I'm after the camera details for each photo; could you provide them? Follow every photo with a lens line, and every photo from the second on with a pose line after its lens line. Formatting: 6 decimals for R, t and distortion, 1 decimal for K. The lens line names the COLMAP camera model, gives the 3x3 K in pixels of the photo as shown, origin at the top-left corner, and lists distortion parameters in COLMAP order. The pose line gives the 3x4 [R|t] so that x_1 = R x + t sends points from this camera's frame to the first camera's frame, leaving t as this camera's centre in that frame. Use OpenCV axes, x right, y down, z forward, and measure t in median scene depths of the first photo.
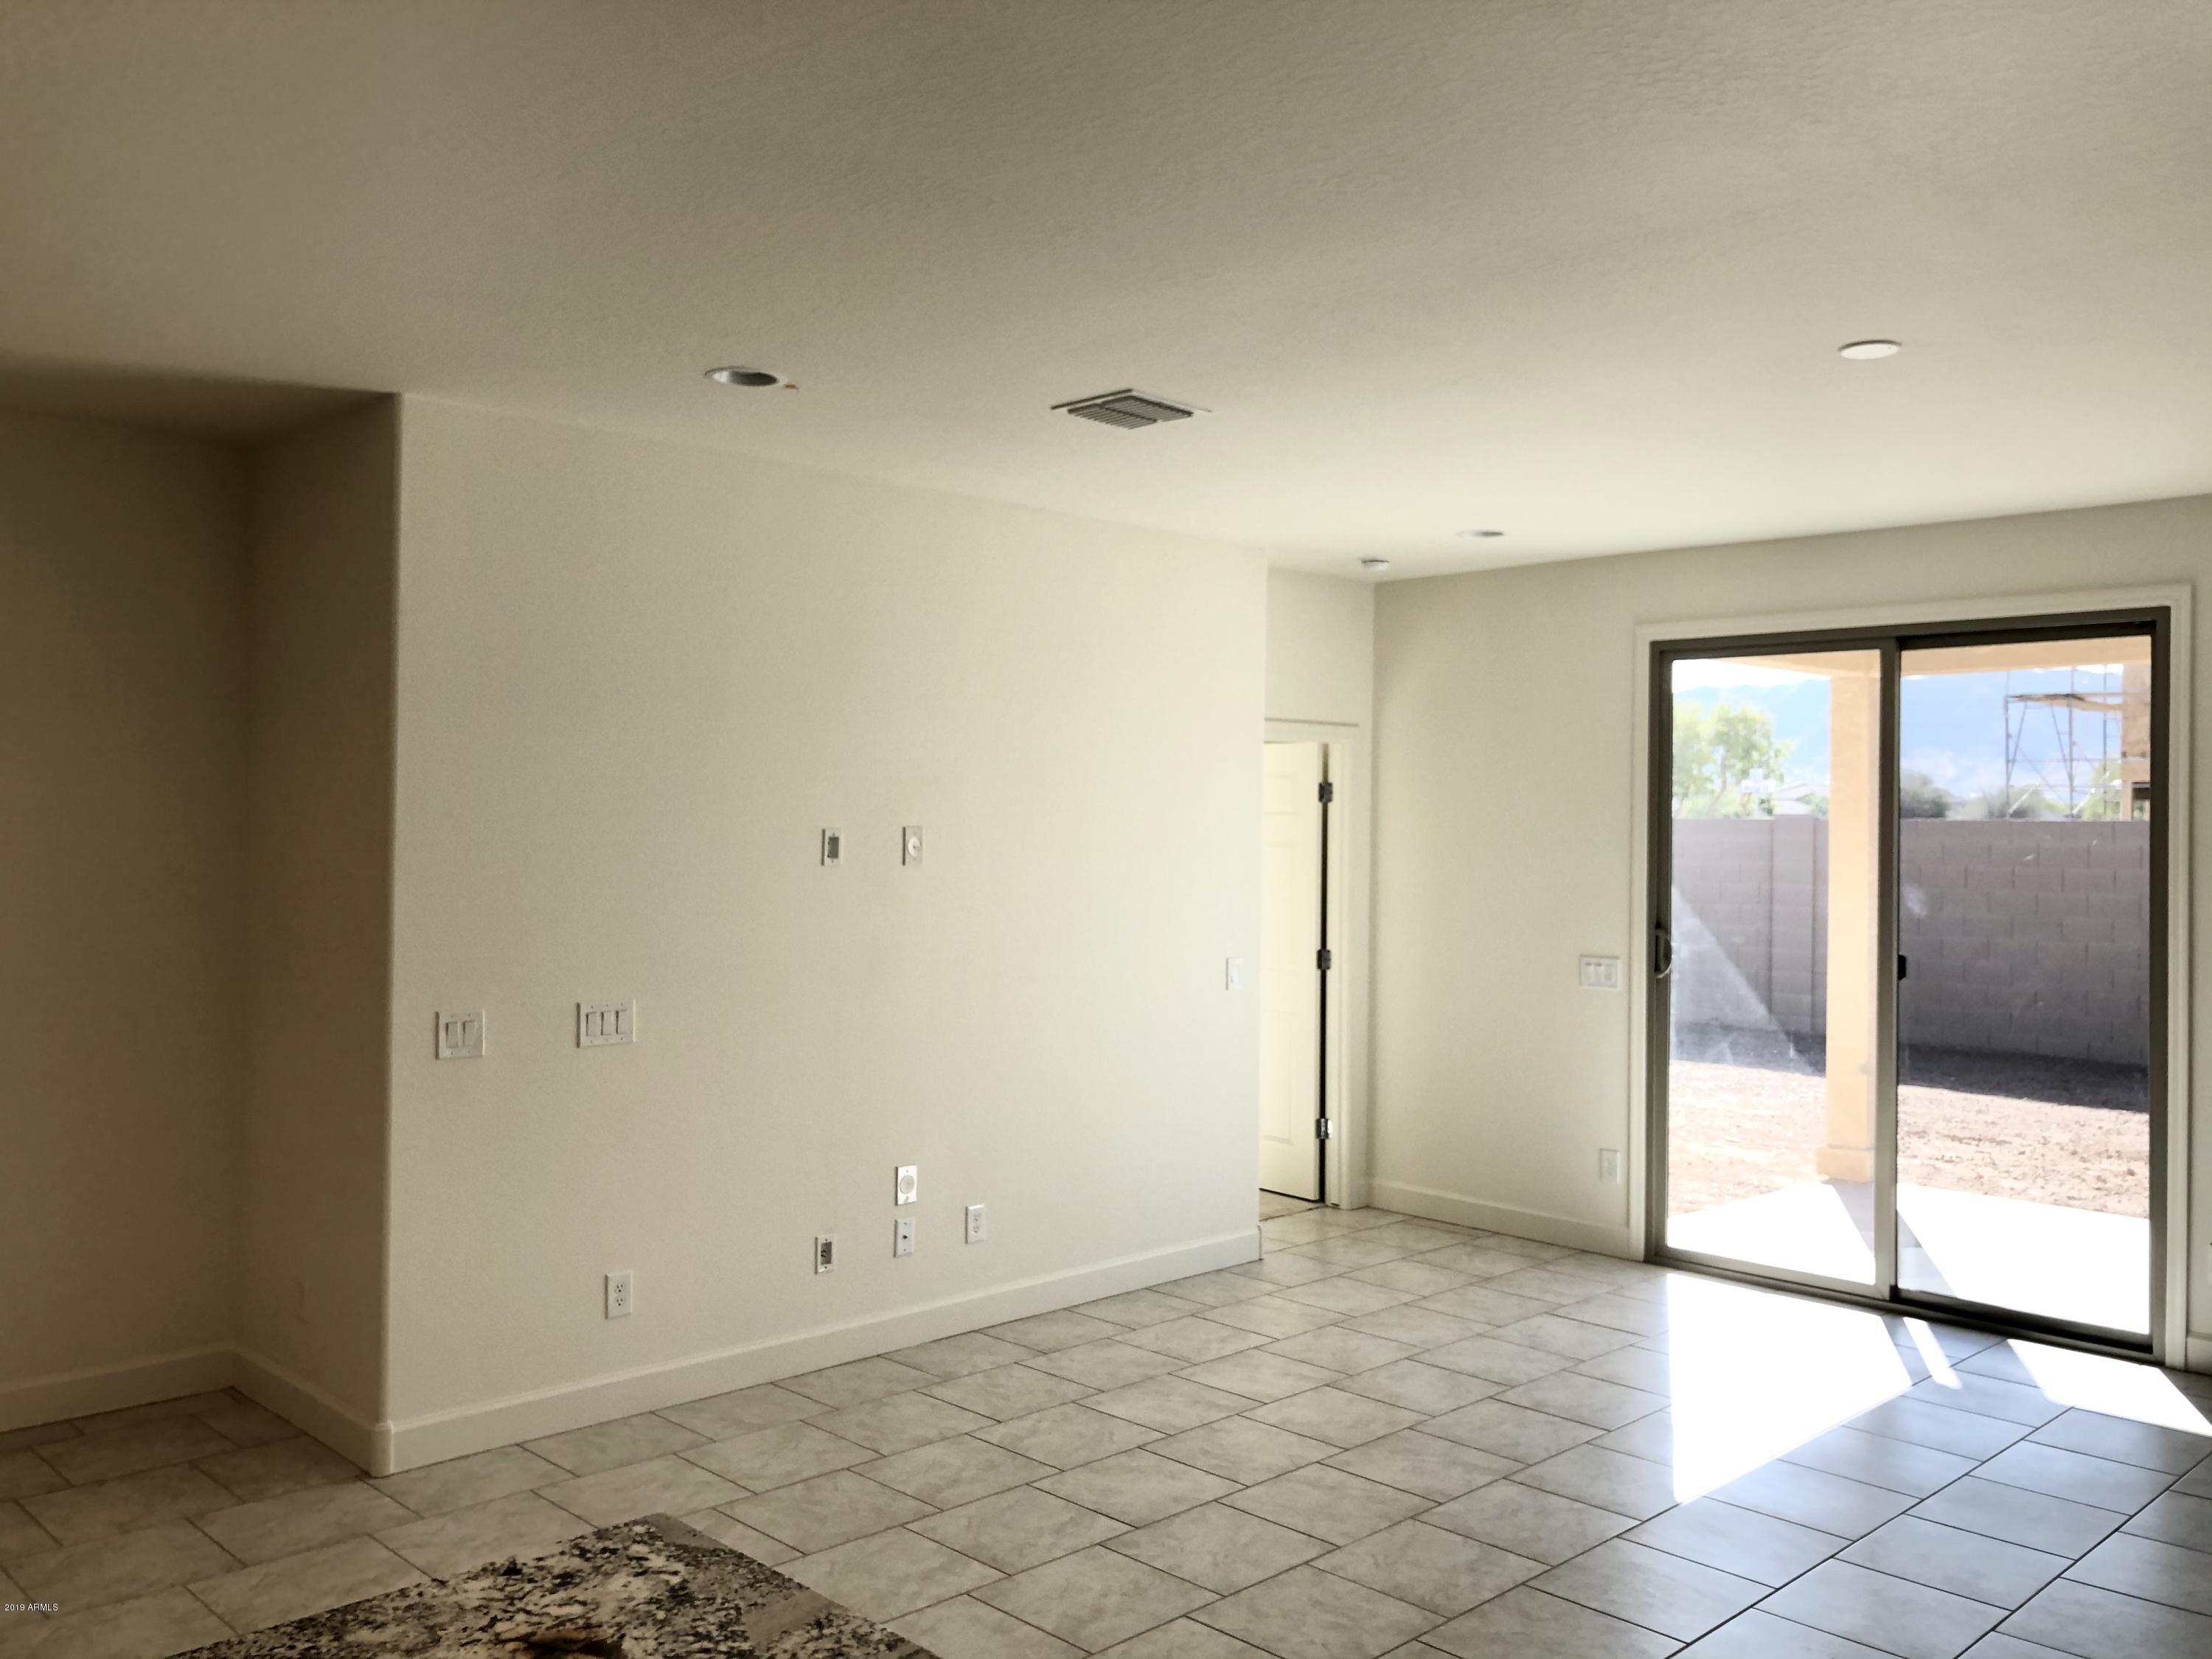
lens RADIAL K [[1816.4, 0, 1108.7], [0, 1816.4, 817.8], [0, 0, 1]] dist [0.033775, -0.039261]
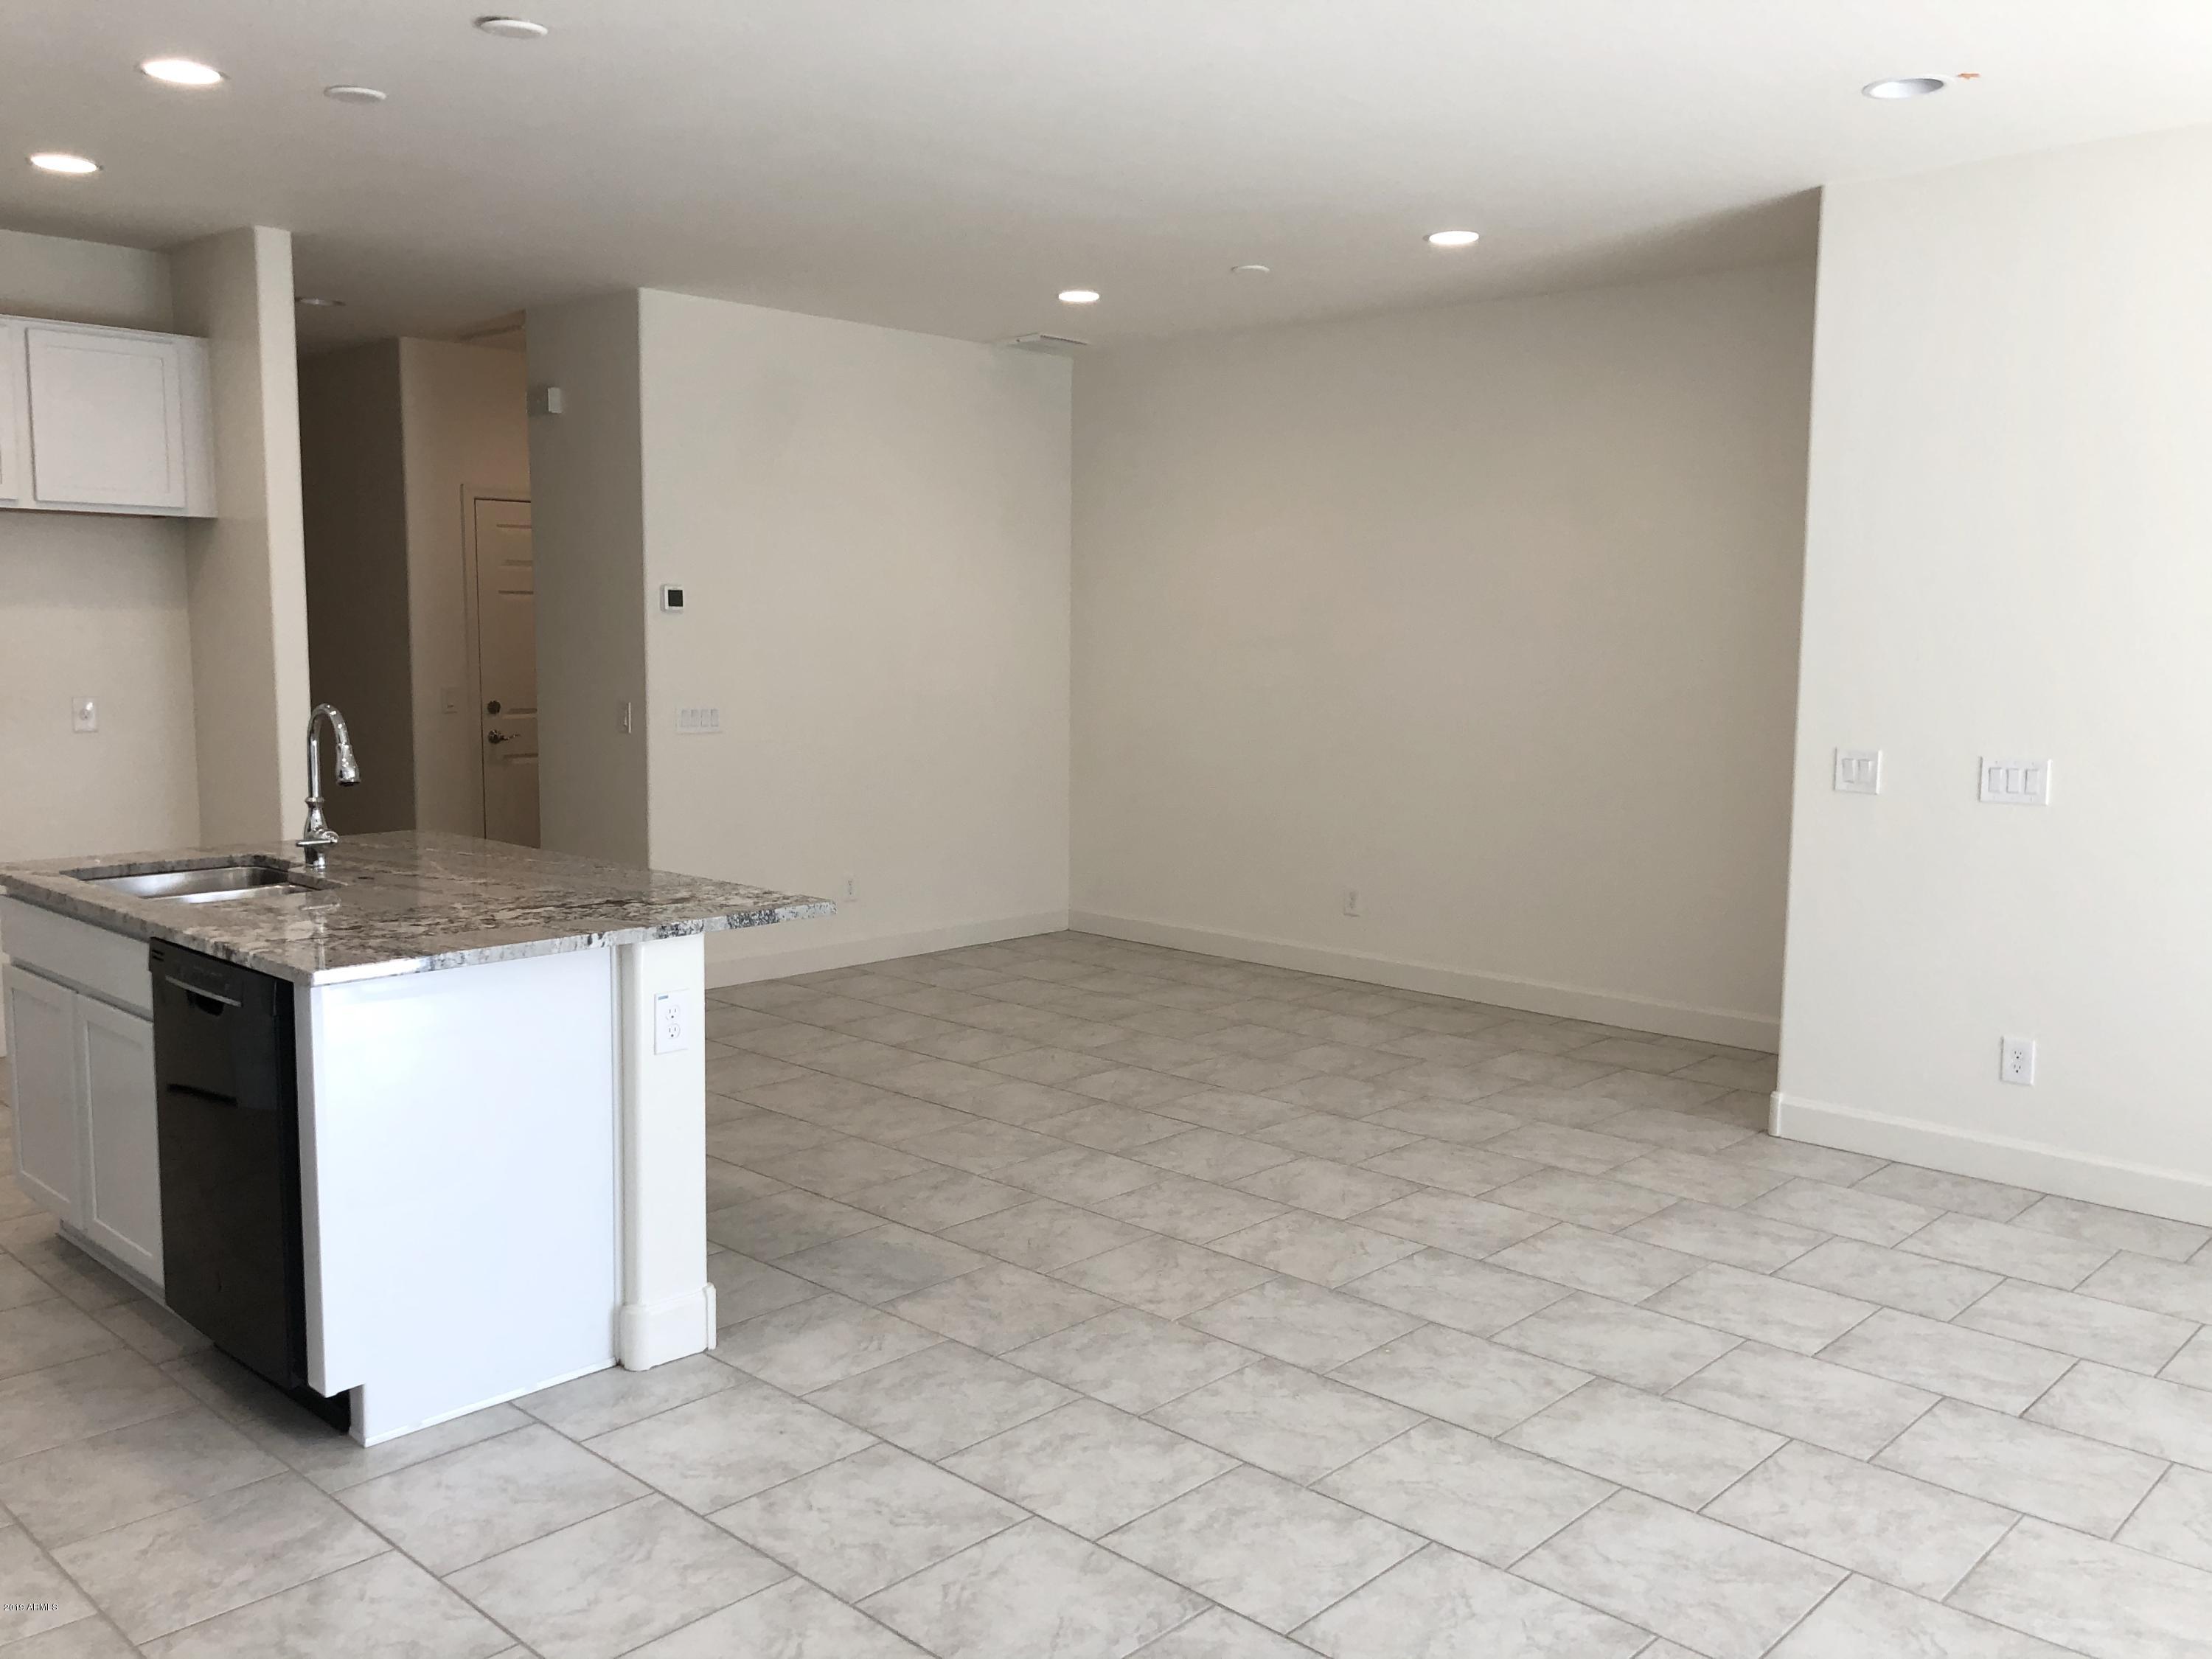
lens RADIAL K [[1816.4, 0, 1121.1], [0, 1816.4, 803.5], [0, 0, 1]] dist [0.033775, -0.039261]
pose [[0.040451, 0.090714, -0.995055, 0.705820], [-0.004747, 0.995876, 0.090596, 0.040974], [0.999170, 0.001059, 0.040715, 0.510177]]
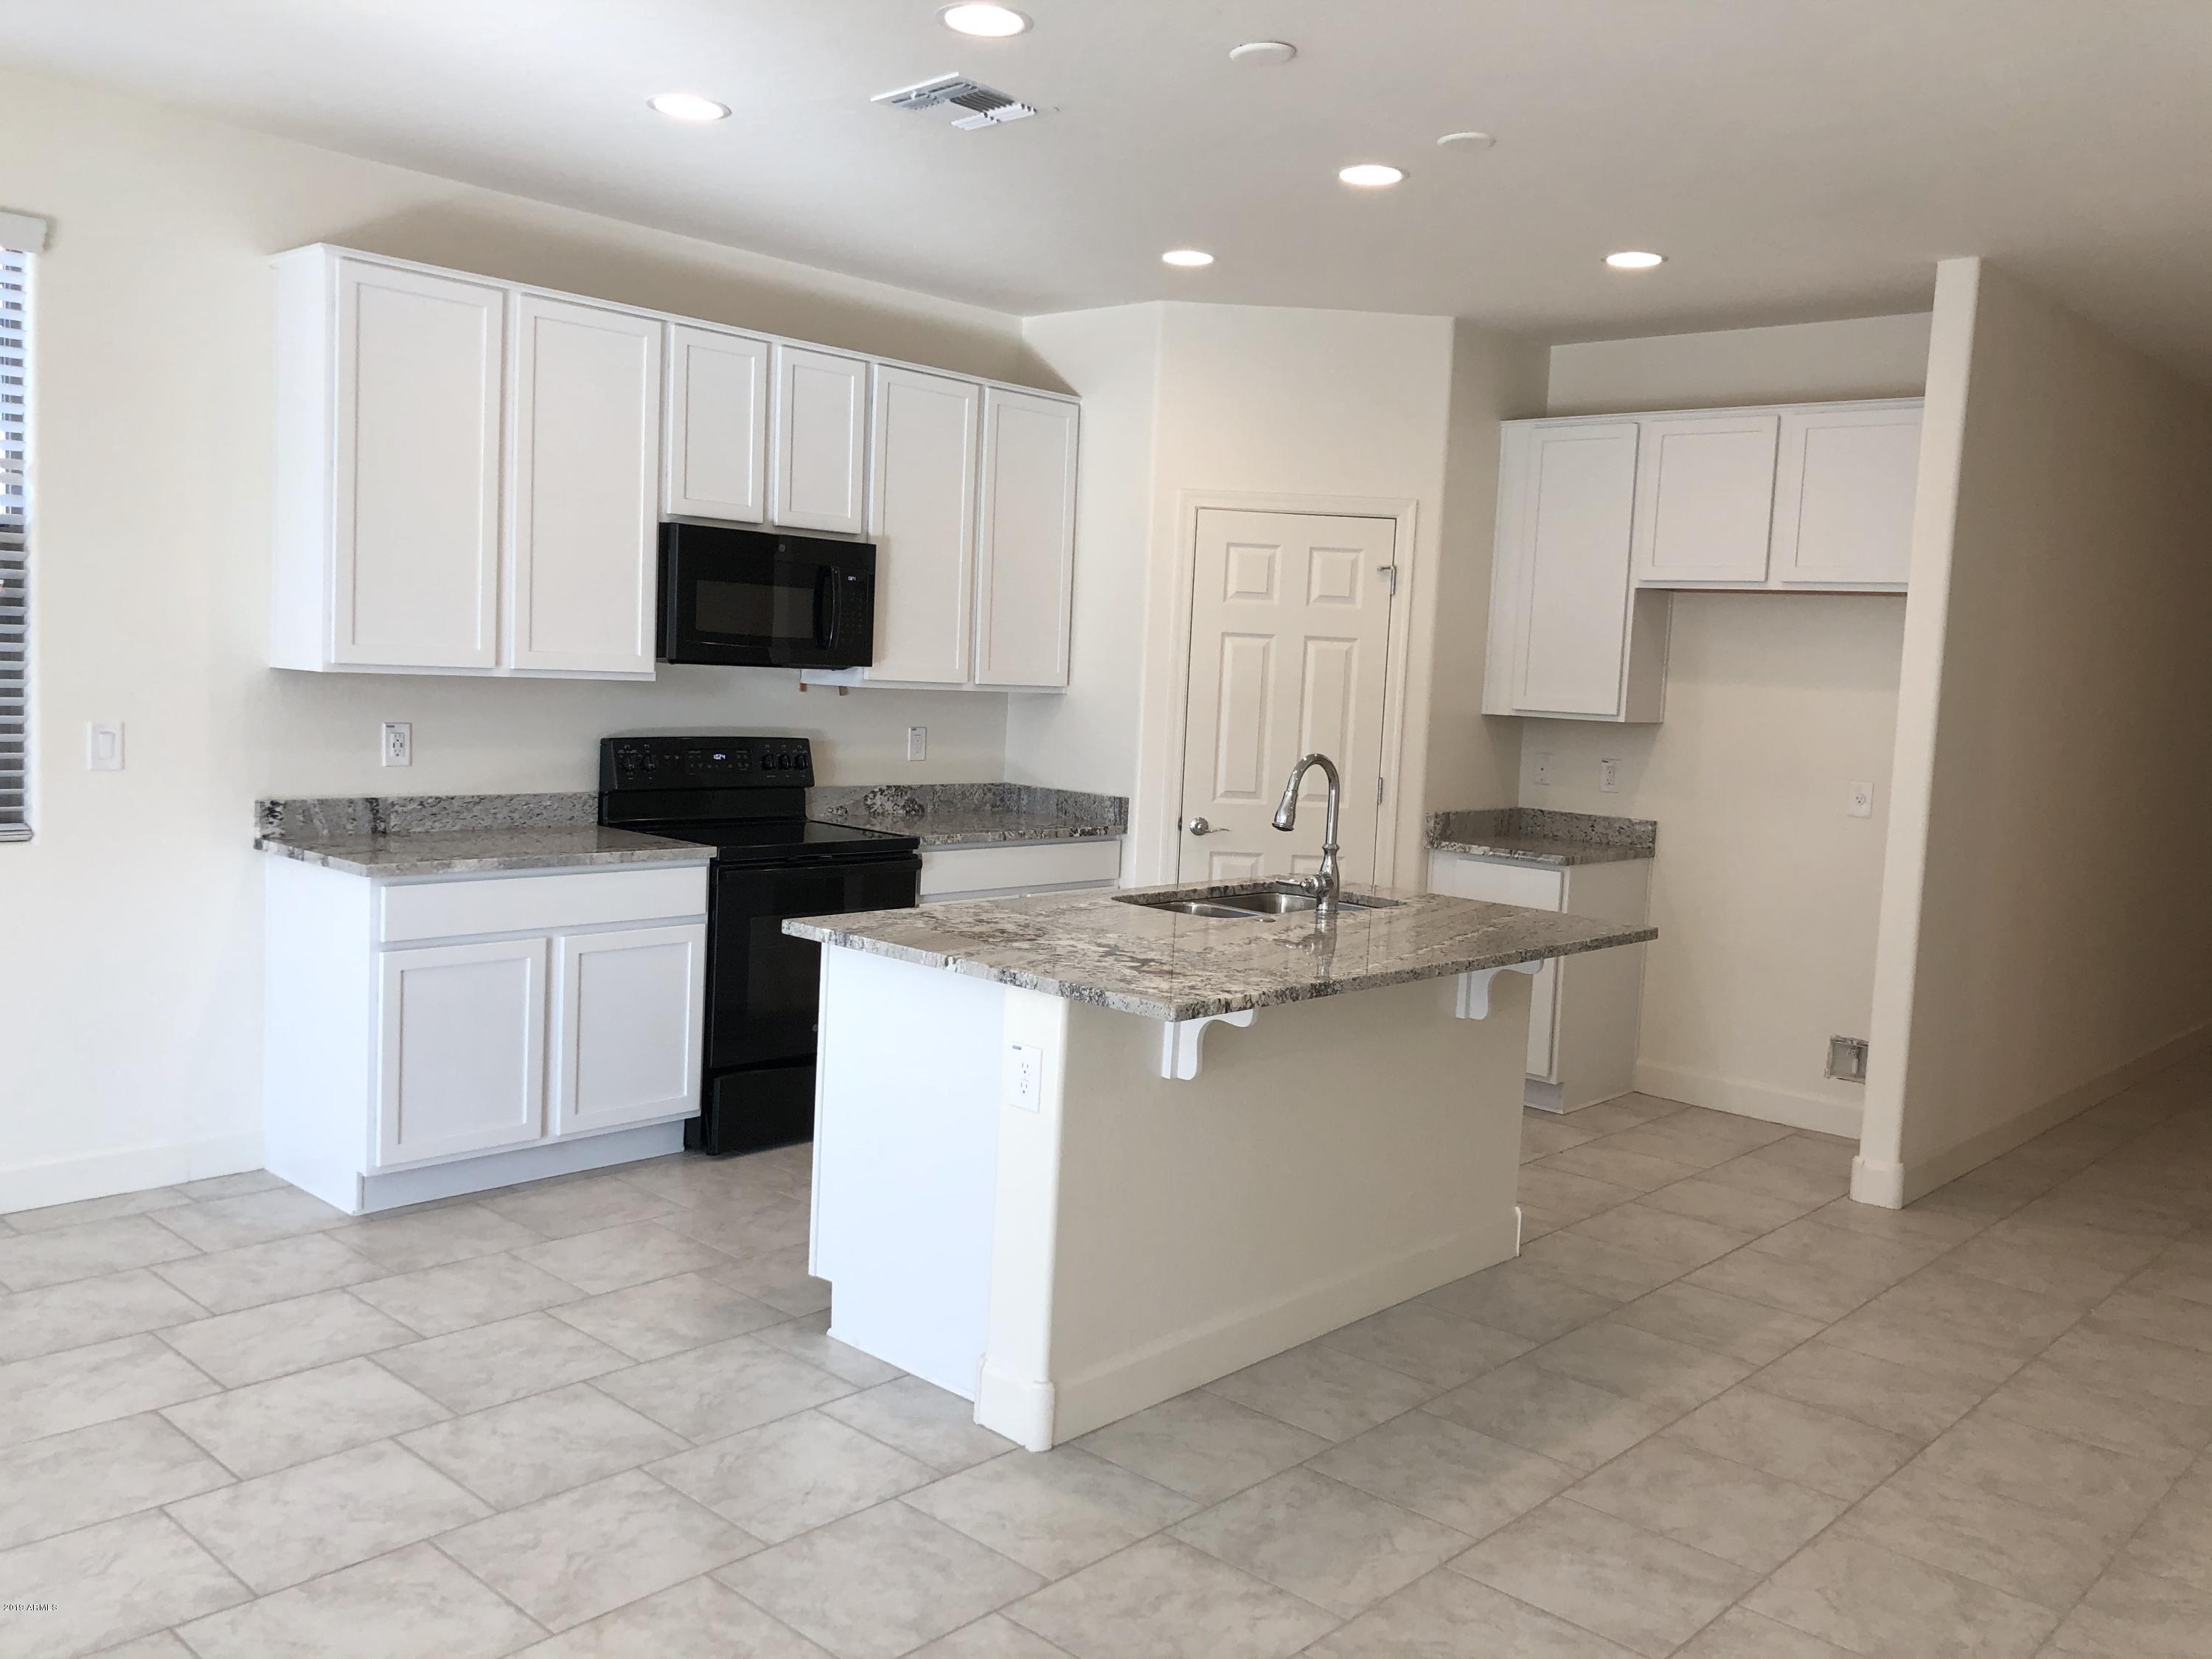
lens RADIAL K [[1816.4, 0, 1109.5], [0, 1816.4, 817.7], [0, 0, 1]] dist [0.033775, -0.039261]
pose [[-0.996650, -0.058044, -0.057616, -0.037068], [-0.062799, 0.994444, 0.084487, 0.037209], [0.052392, 0.087822, -0.994757, 1.058966]]
